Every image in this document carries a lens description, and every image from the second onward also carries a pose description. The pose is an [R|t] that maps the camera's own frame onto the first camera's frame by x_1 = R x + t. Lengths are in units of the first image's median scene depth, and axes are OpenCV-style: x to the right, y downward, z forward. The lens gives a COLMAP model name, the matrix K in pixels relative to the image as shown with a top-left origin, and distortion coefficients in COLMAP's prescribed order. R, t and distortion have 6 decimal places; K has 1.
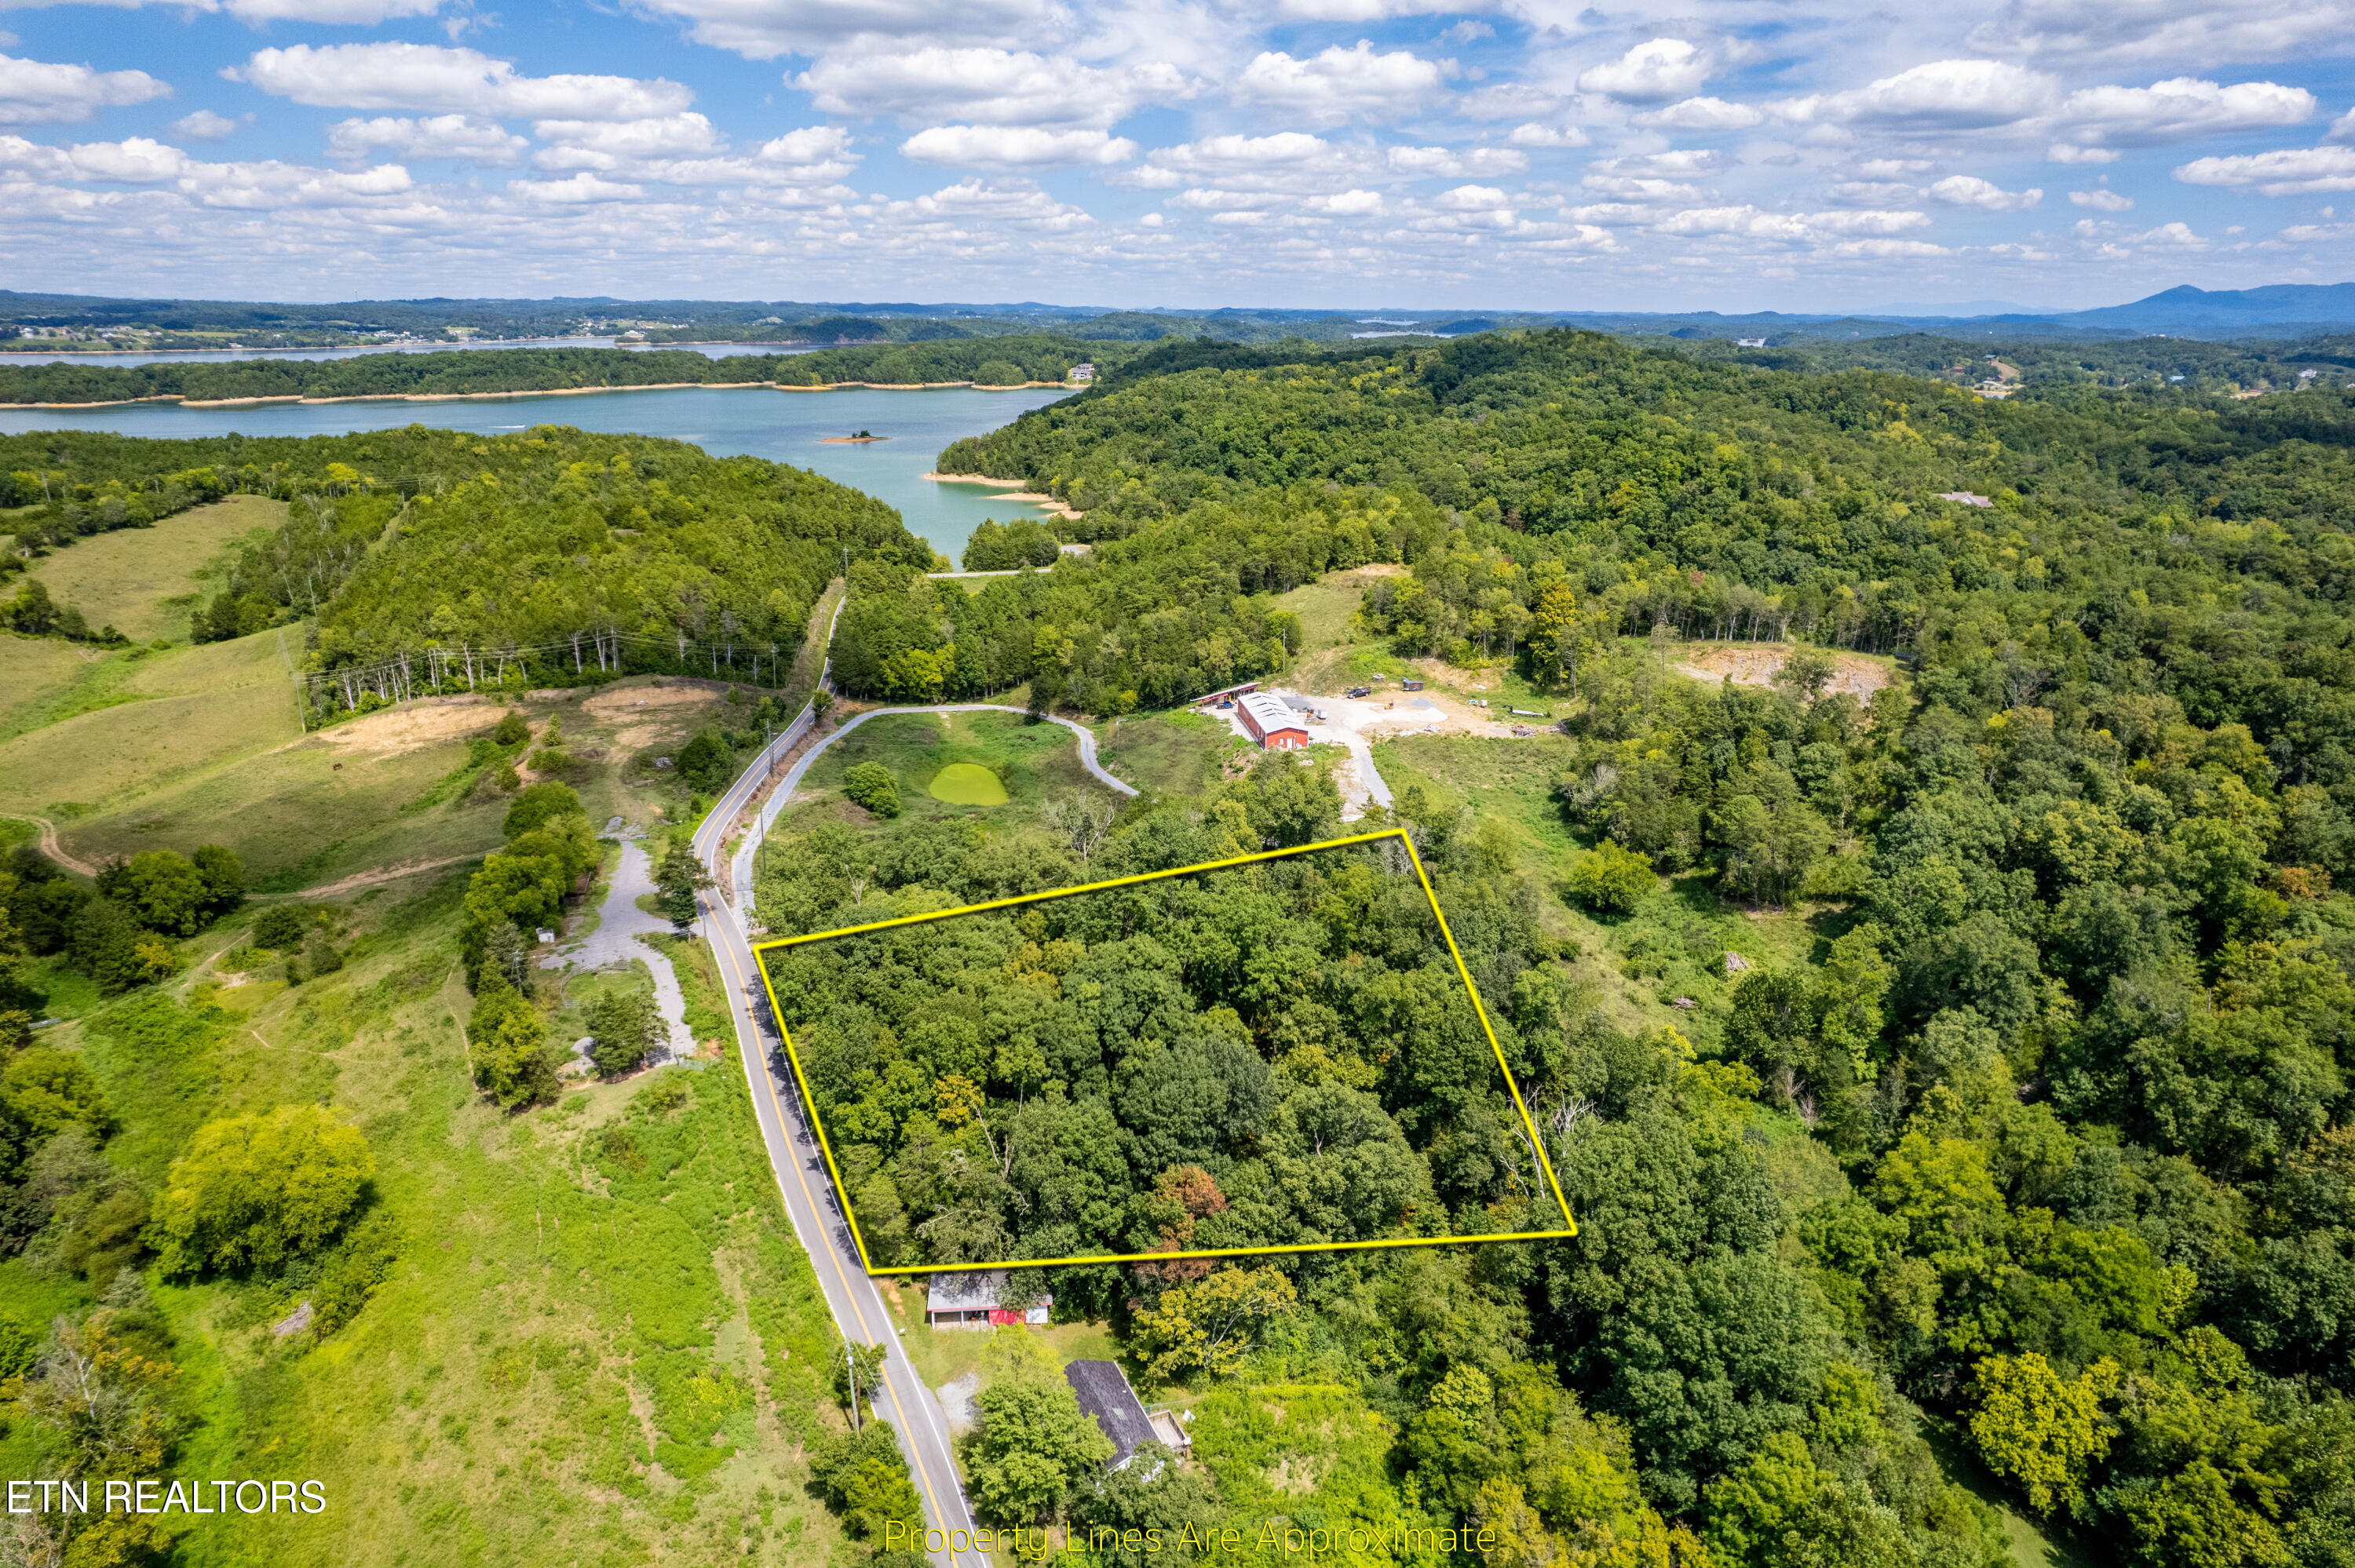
lens RADIAL K [[1509.6, 0, 1177.5], [0, 1509.6, 784.0], [0, 0, 1]] dist [-0.078498, 0.070791]
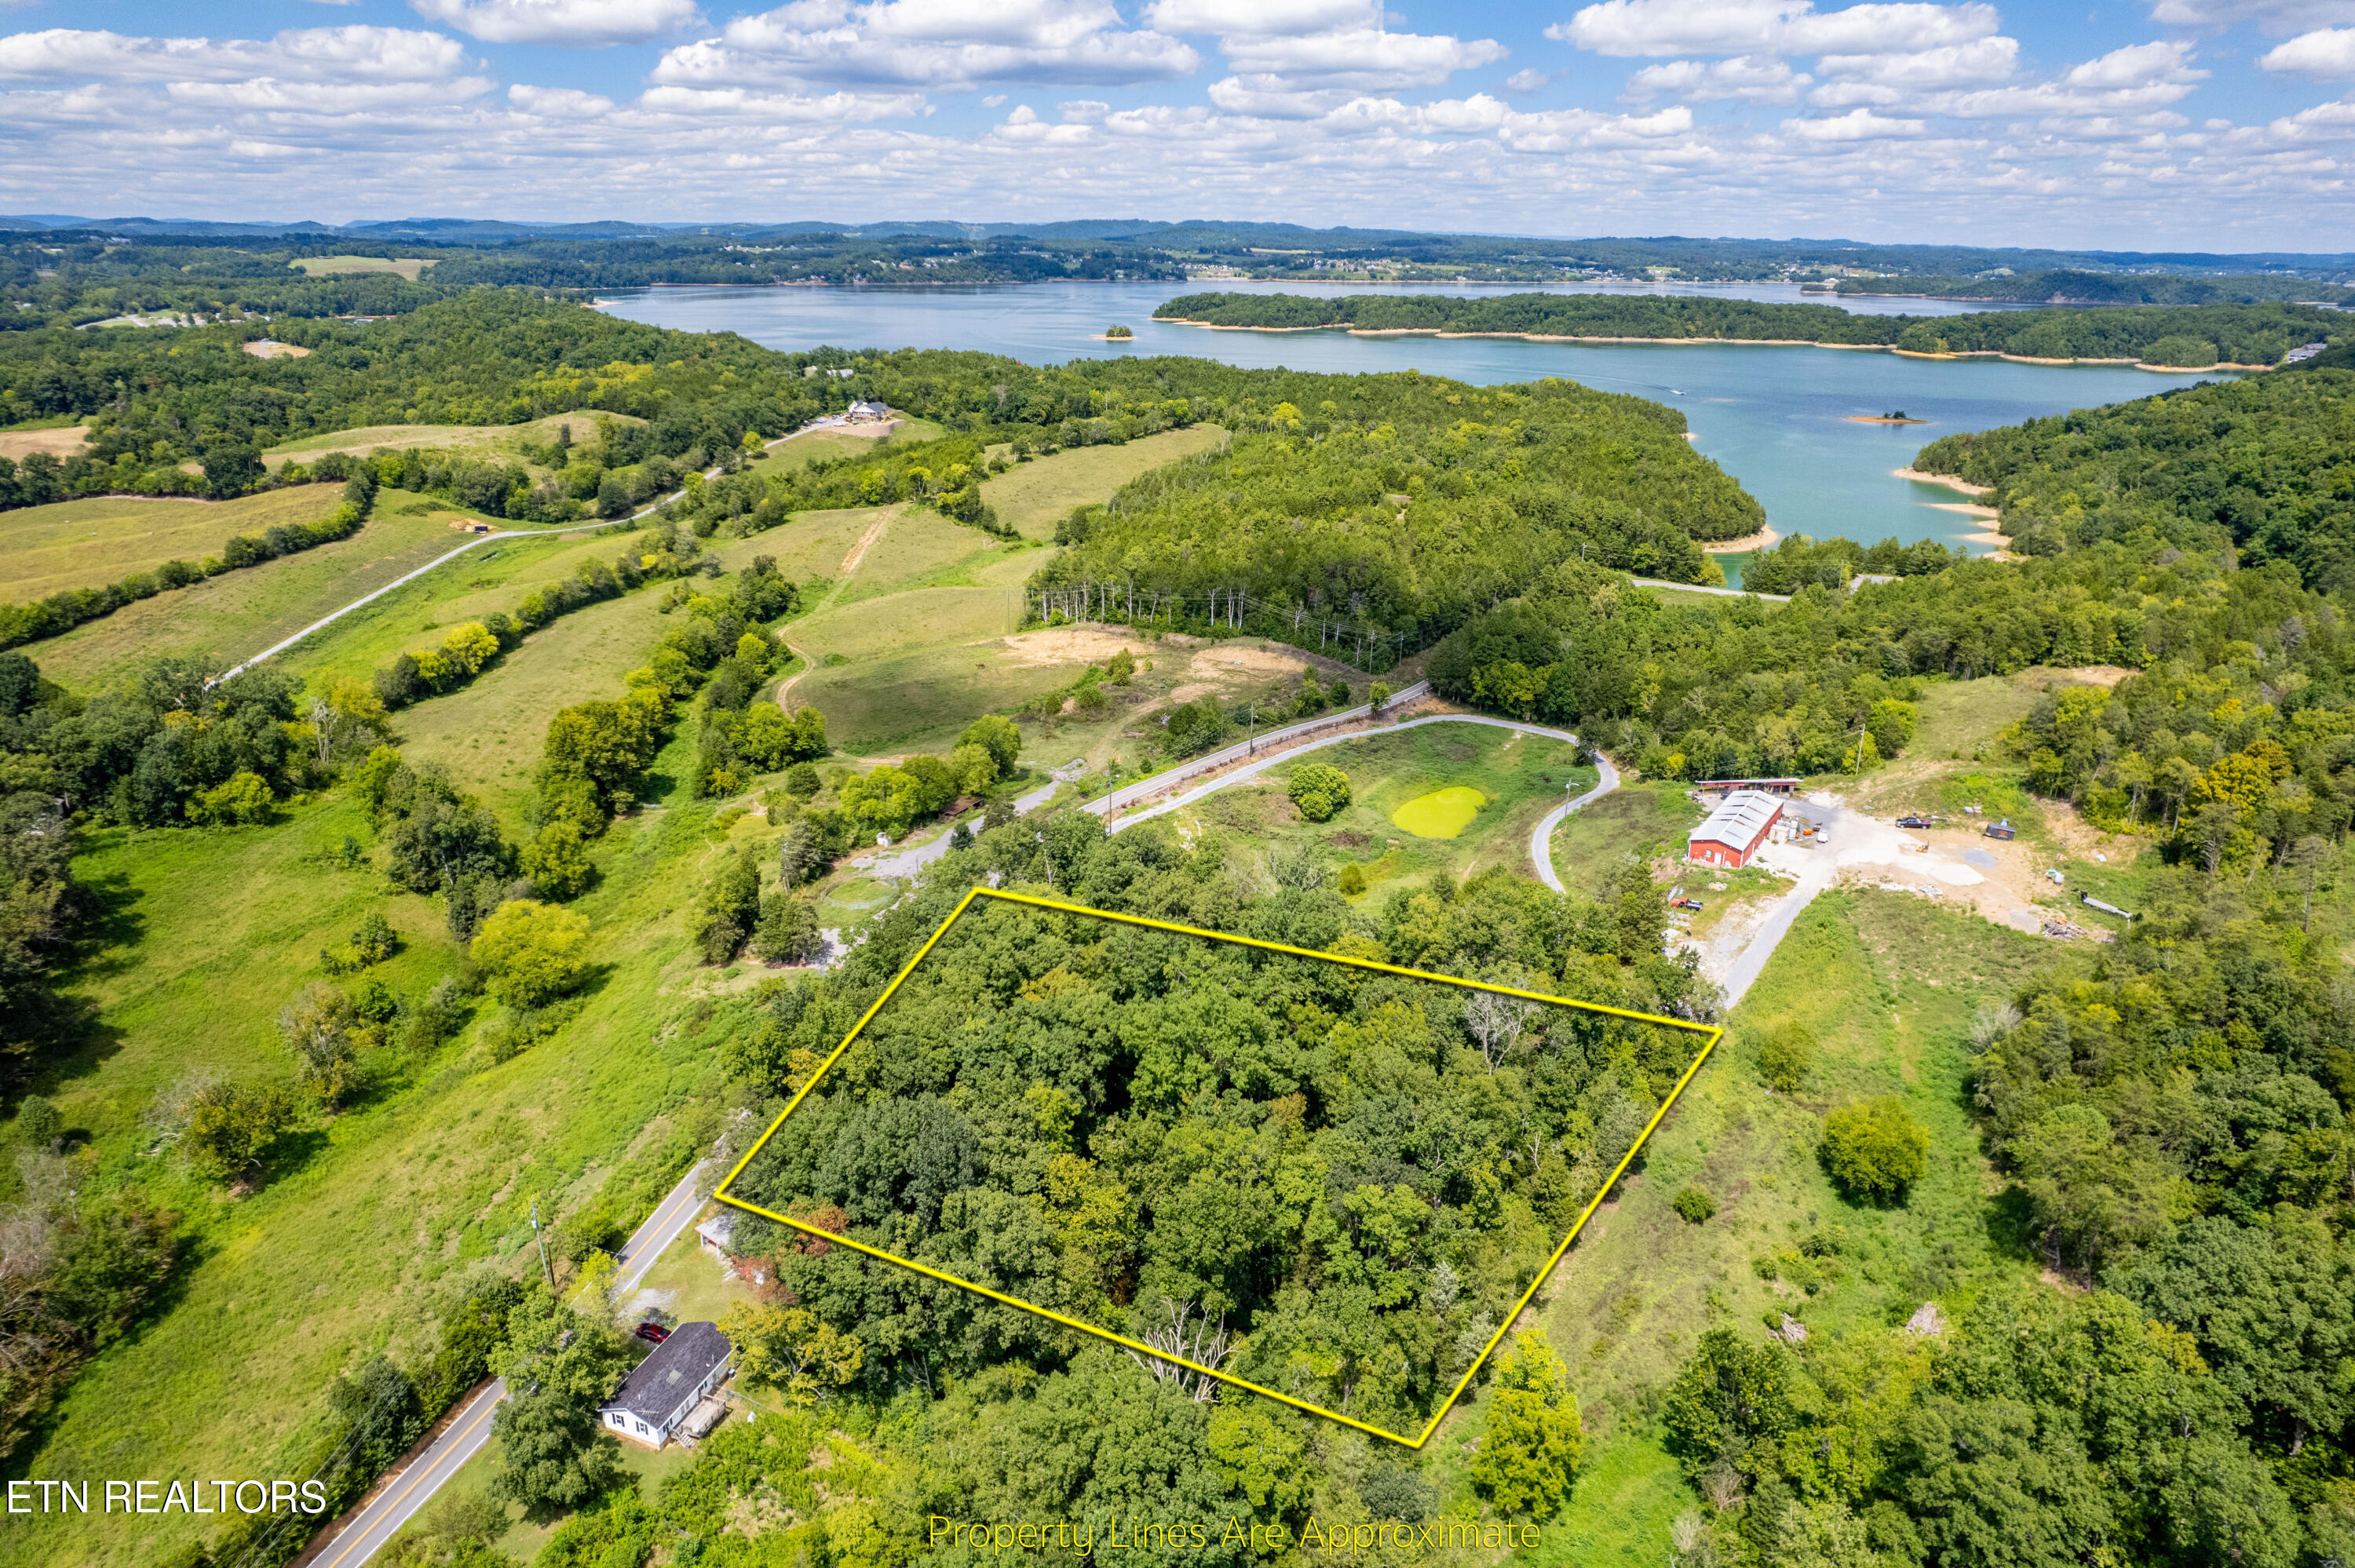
lens RADIAL K [[1509.6, 0, 1177.5], [0, 1509.6, 784.0], [0, 0, 1]] dist [-0.078498, 0.070791]
pose [[0.725882, 0.239651, -0.644719, 0.289118], [-0.215932, 0.969348, 0.117205, -0.075375], [0.653045, 0.054138, 0.755381, 0.130165]]
